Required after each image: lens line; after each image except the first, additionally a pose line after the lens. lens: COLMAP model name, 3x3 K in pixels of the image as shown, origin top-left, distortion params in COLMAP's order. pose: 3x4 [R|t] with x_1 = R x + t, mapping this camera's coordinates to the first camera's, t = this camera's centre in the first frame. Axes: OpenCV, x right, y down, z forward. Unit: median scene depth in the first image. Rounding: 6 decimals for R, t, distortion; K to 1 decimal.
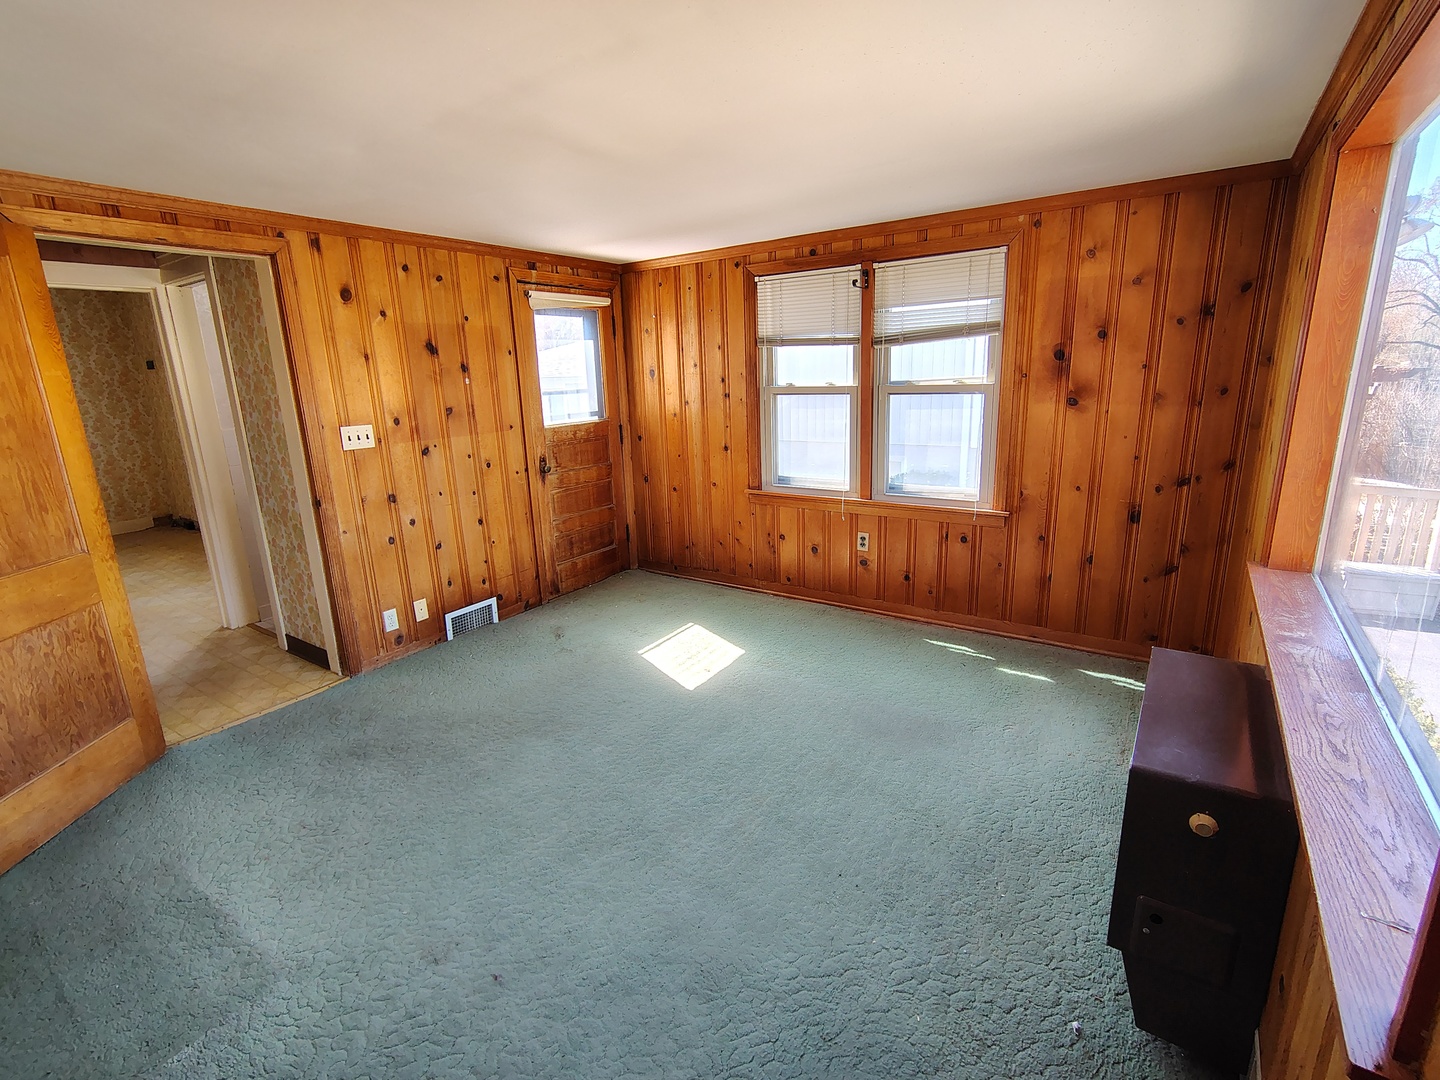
lens RADIAL K [[674.2, 0, 715.5], [0, 674.2, 535.3], [0, 0, 1]] dist [-0.001187, 0.000382]
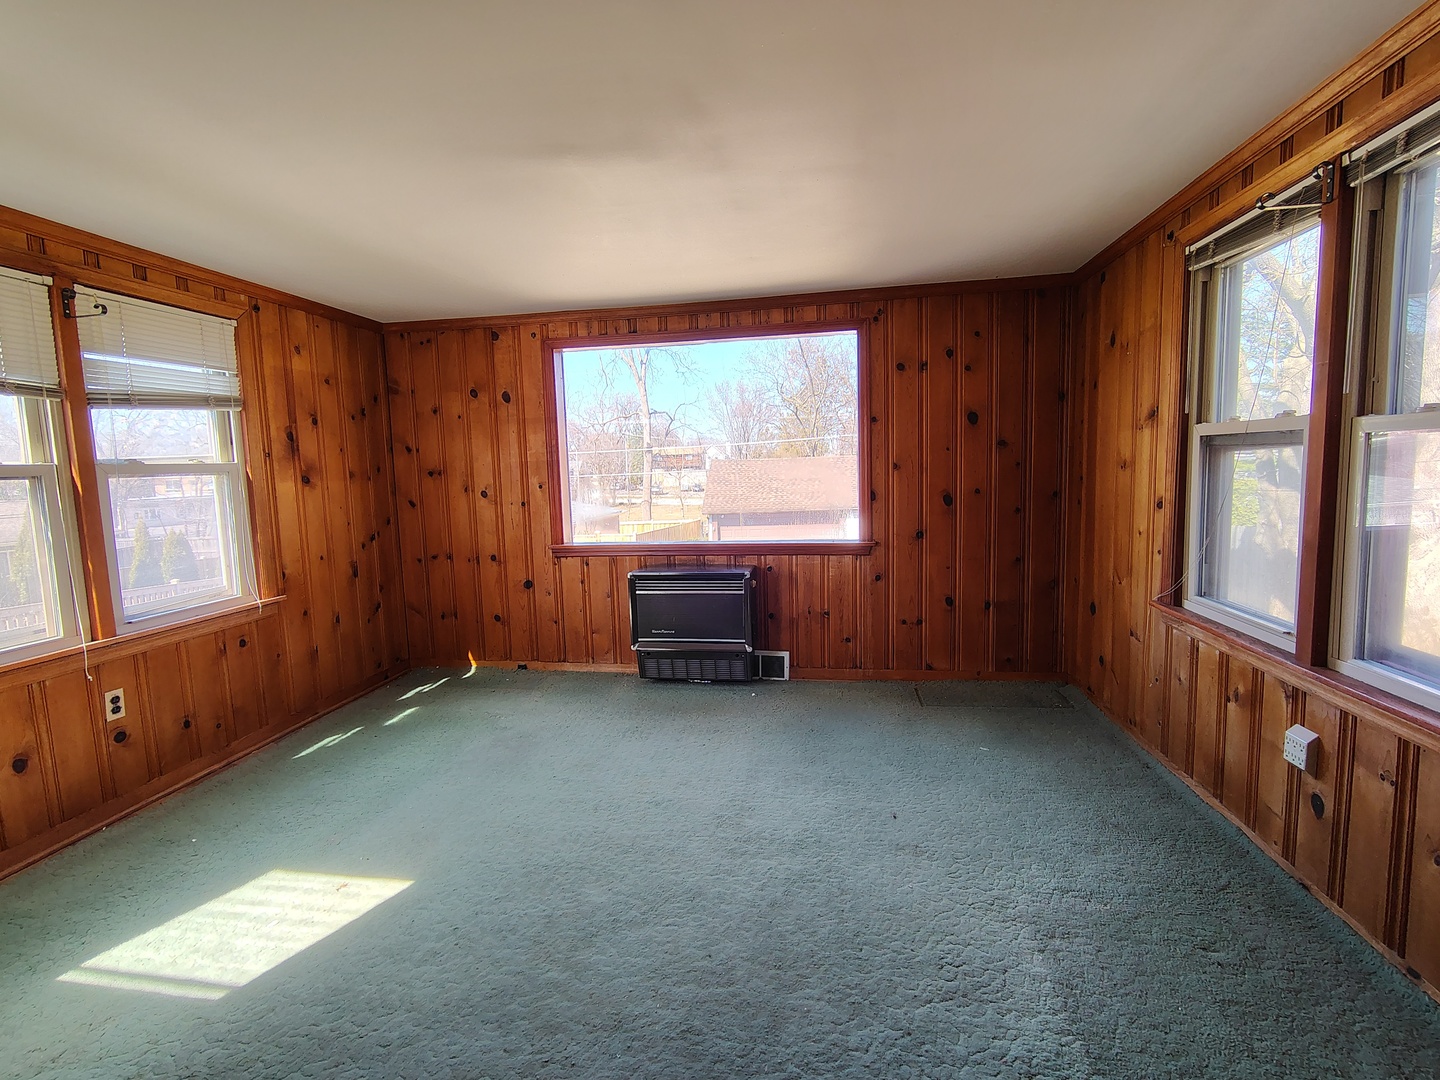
lens RADIAL K [[674.2, 0, 715.5], [0, 674.2, 535.3], [0, 0, 1]] dist [-0.001187, 0.000382]
pose [[-0.426582, -0.046598, 0.903248, -0.710926], [0.265130, 0.948357, 0.174139, -0.123943], [-0.864716, 0.313763, -0.392198, 0.857861]]
